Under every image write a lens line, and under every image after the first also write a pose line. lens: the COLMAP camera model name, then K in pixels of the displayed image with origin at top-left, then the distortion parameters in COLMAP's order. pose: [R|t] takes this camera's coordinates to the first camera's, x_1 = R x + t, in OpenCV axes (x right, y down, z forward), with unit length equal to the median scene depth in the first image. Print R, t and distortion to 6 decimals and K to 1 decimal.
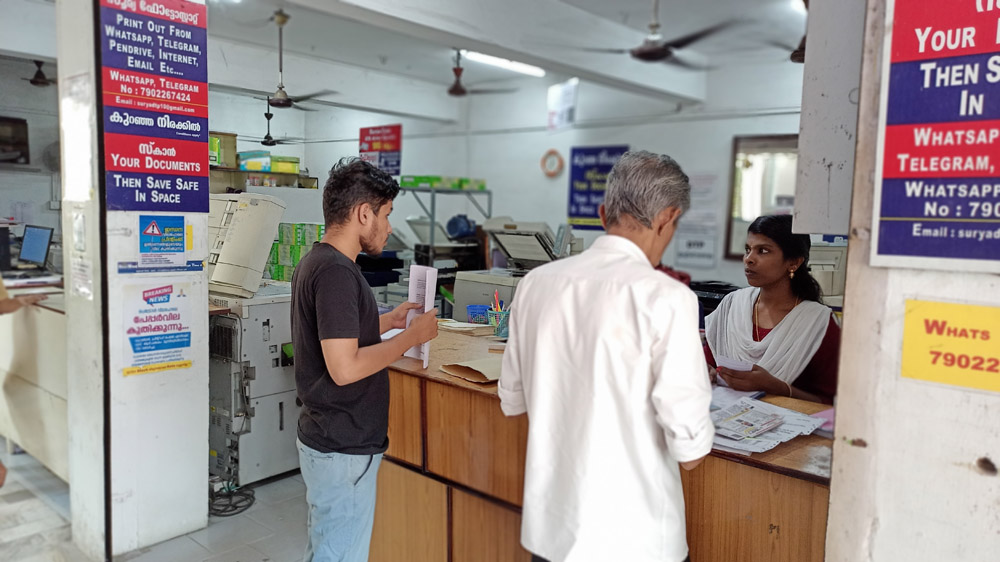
lens RADIAL K [[742.5, 0, 500.0], [0, 742.5, 281.0], [0, 0, 1]] dist [0.033812, -0.008246]
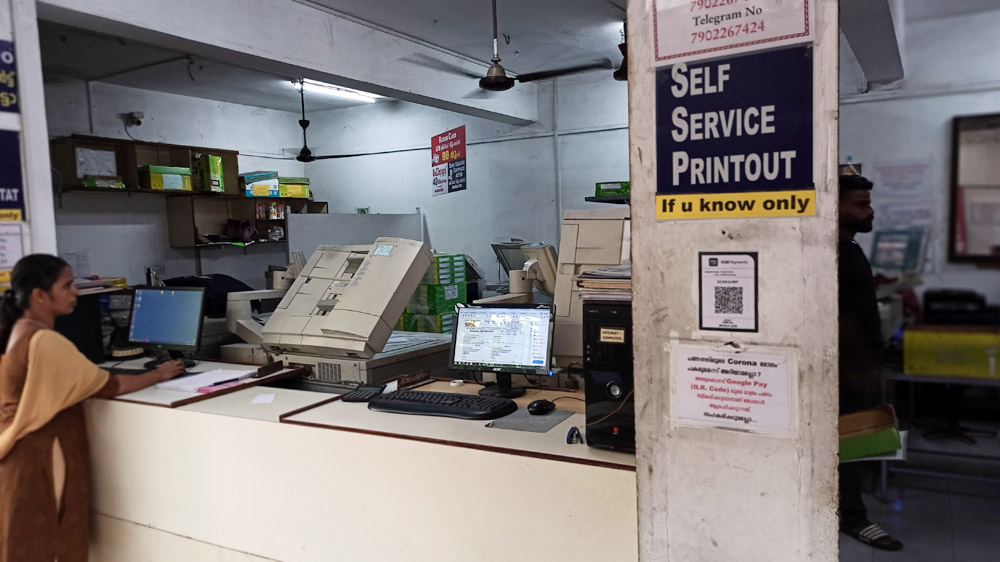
lens RADIAL K [[742.5, 0, 500.0], [0, 742.5, 281.0], [0, 0, 1]] dist [0.033812, -0.008246]
pose [[0.977291, -0.077228, 0.197327, -0.315460], [0.082635, 0.996393, -0.019303, -0.028760], [-0.195124, 0.035171, 0.980148, 0.229350]]
